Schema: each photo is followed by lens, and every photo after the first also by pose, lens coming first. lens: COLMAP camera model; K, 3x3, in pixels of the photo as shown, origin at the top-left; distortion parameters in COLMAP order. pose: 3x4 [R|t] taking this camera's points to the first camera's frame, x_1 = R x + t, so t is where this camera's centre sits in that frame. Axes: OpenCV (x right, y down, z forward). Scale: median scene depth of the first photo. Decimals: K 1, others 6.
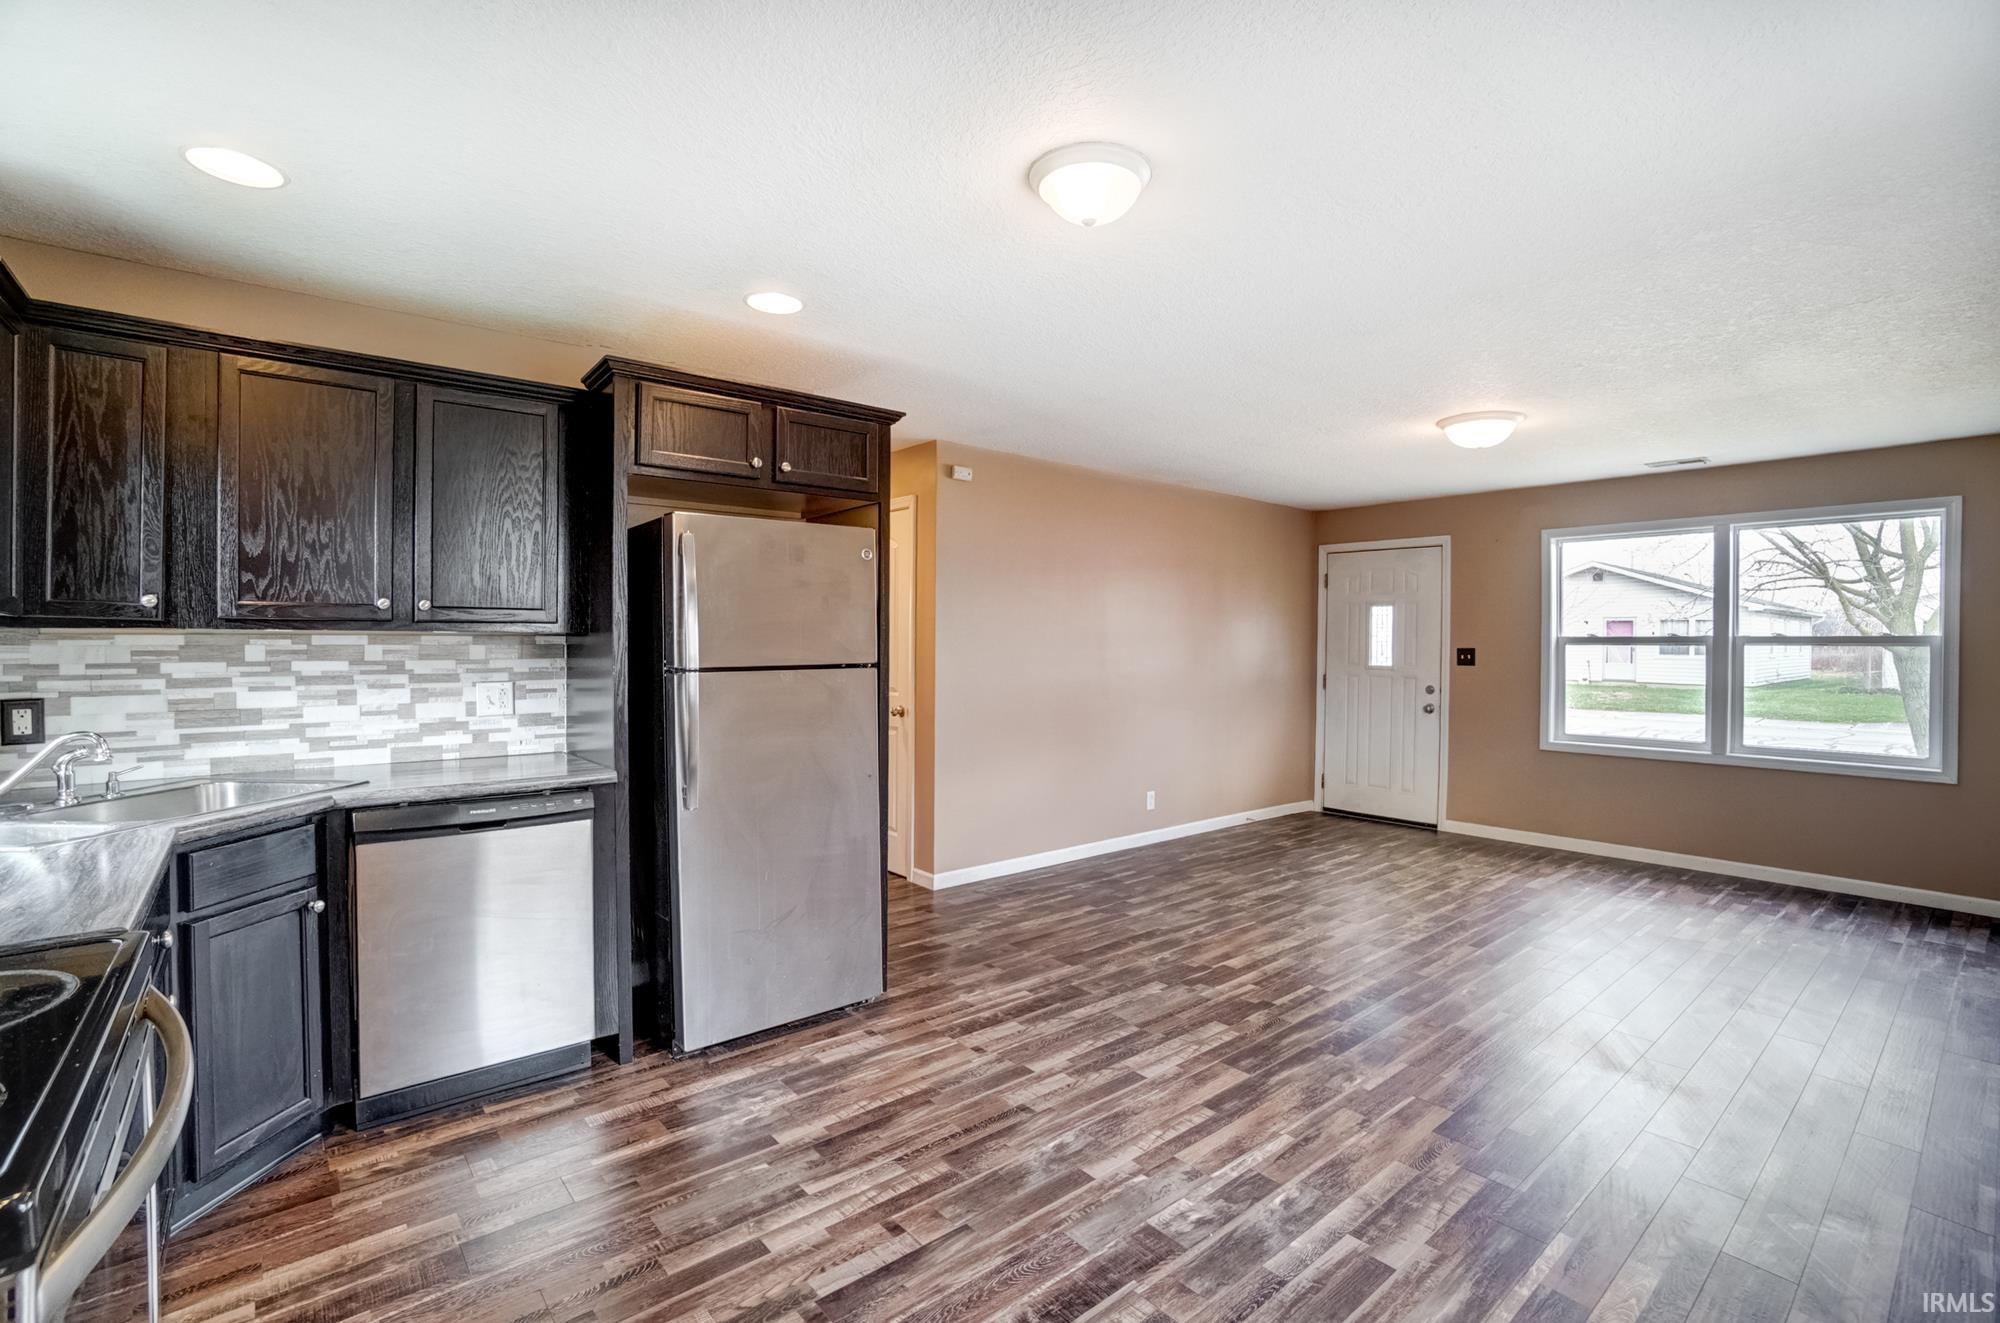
lens RADIAL K [[896.5, 0, 998.8], [0, 896.5, 654.8], [0, 0, 1]] dist [-0.052261, 0.017015]
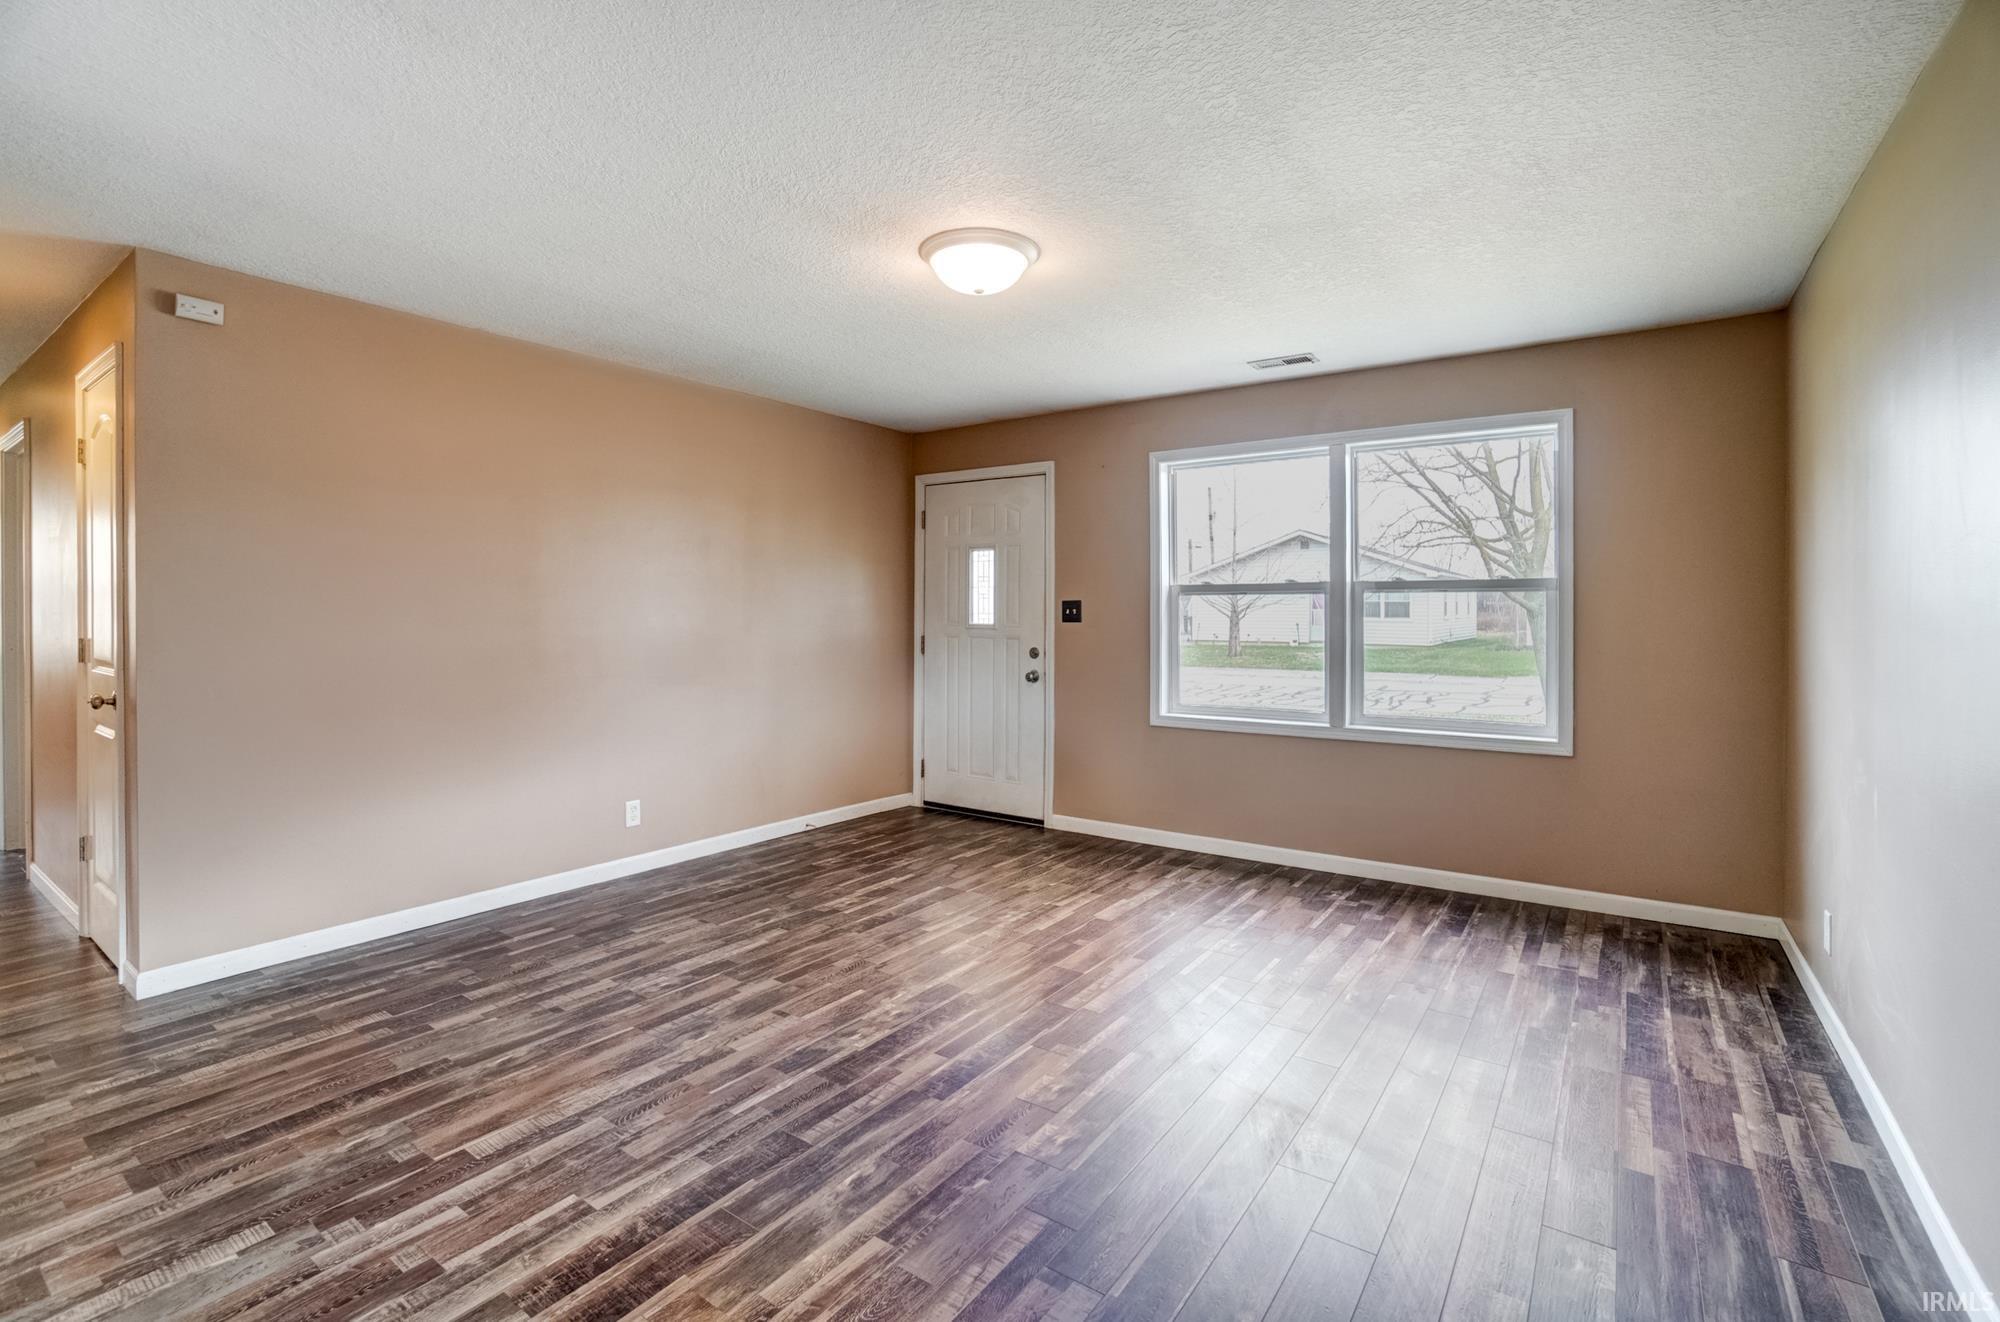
lens RADIAL K [[896.5, 0, 988.3], [0, 896.5, 629.1], [0, 0, 1]] dist [-0.052261, 0.017015]
pose [[0.970185, -0.008746, 0.242207, 0.312112], [0.007208, 0.999948, 0.007237, 0.014031], [-0.242258, -0.005276, 0.970198, 0.275288]]
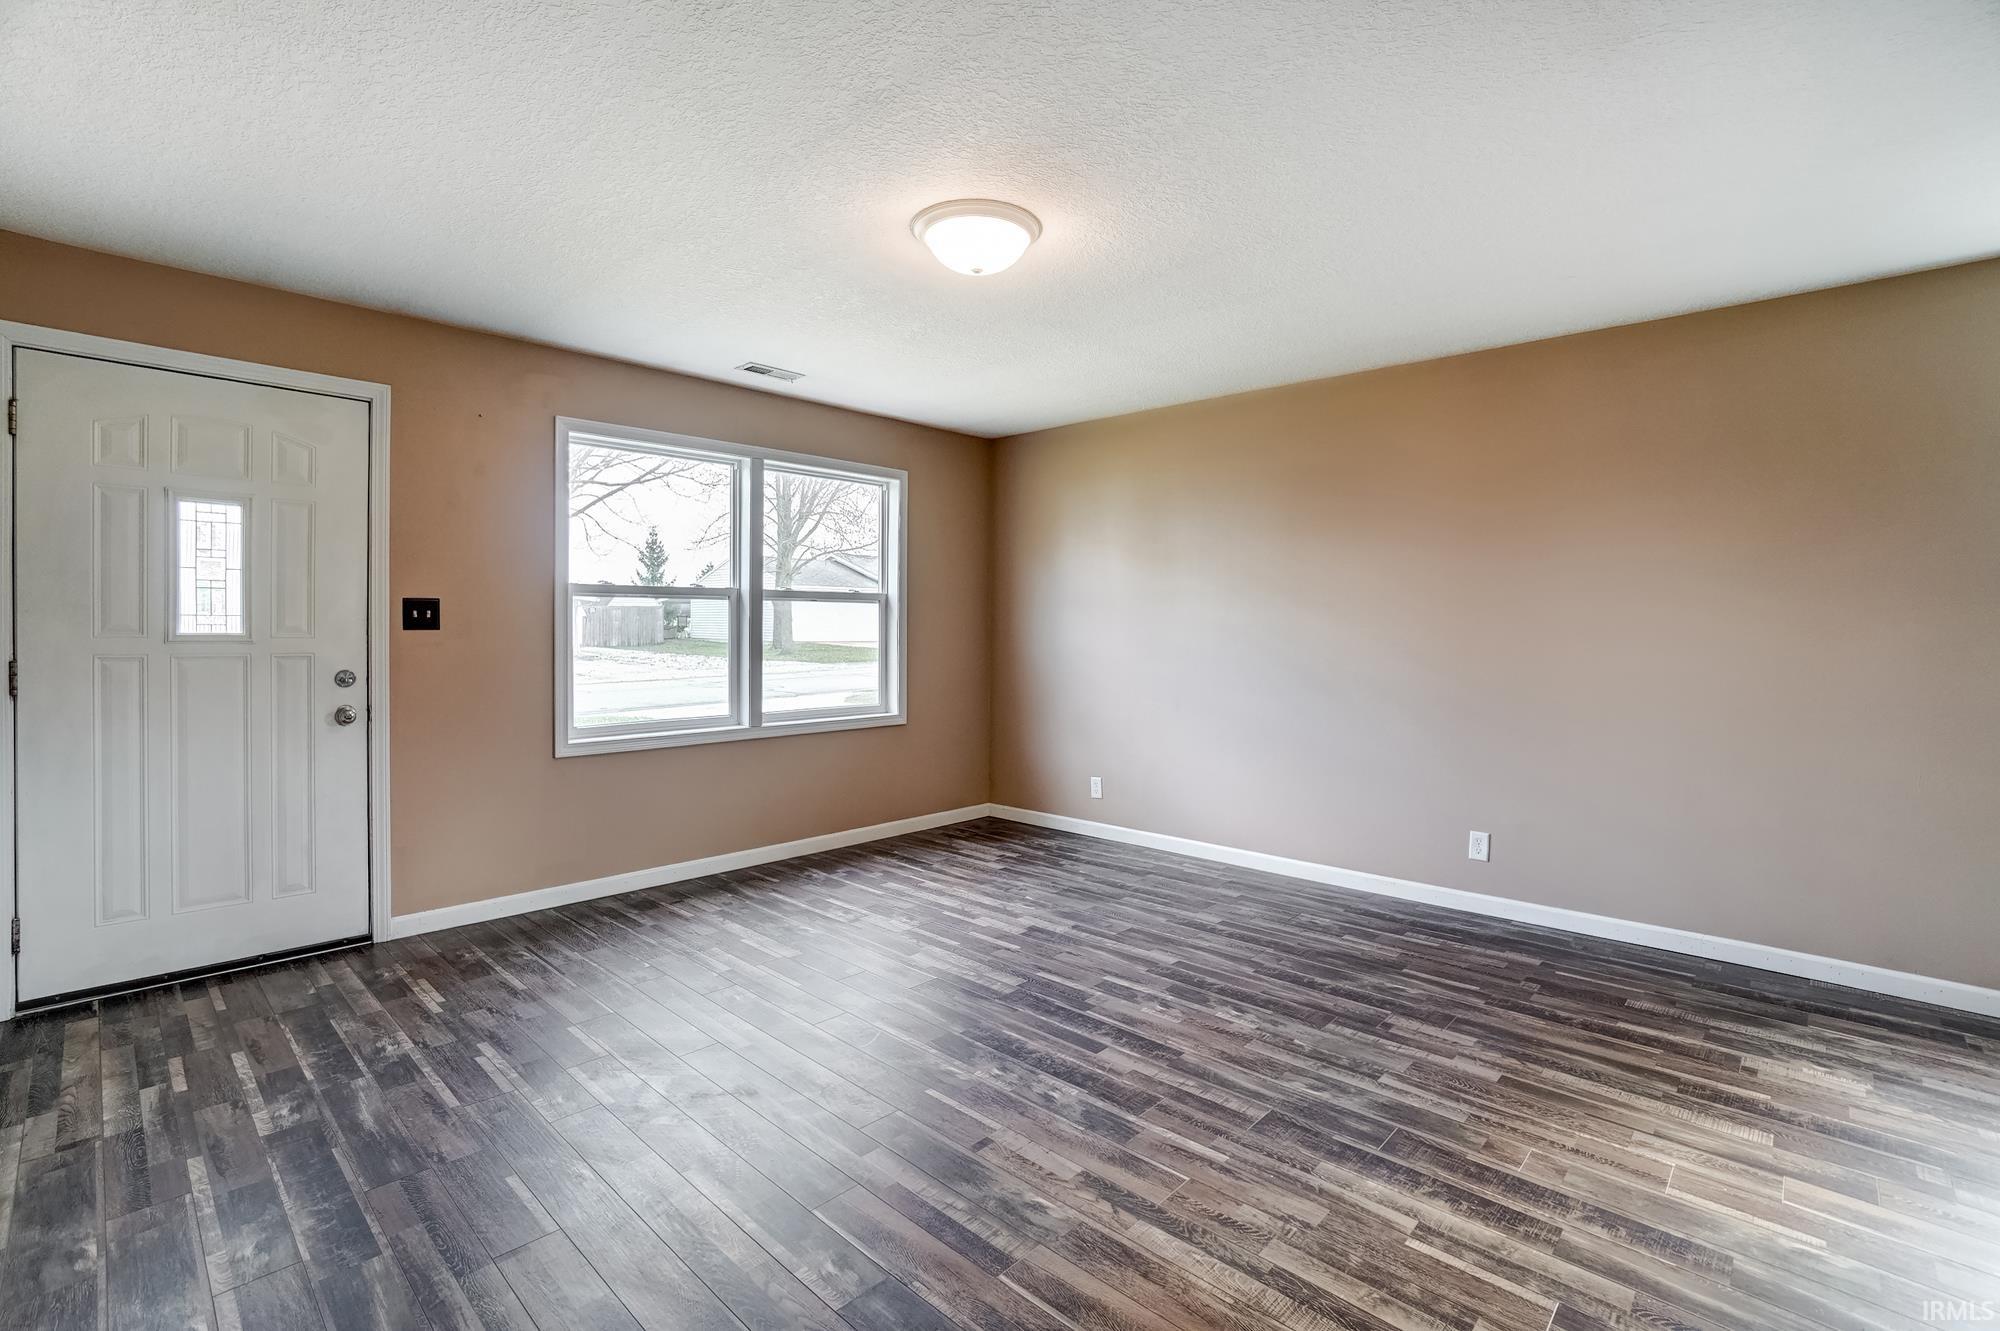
lens RADIAL K [[896.5, 0, 1005.9], [0, 896.5, 649.8], [0, 0, 1]] dist [-0.052261, 0.017015]
pose [[-0.115096, -0.034070, 0.992770, -0.073961], [0.001627, 0.999404, 0.034486, 0.007314], [-0.993353, 0.005584, -0.114972, 0.849757]]
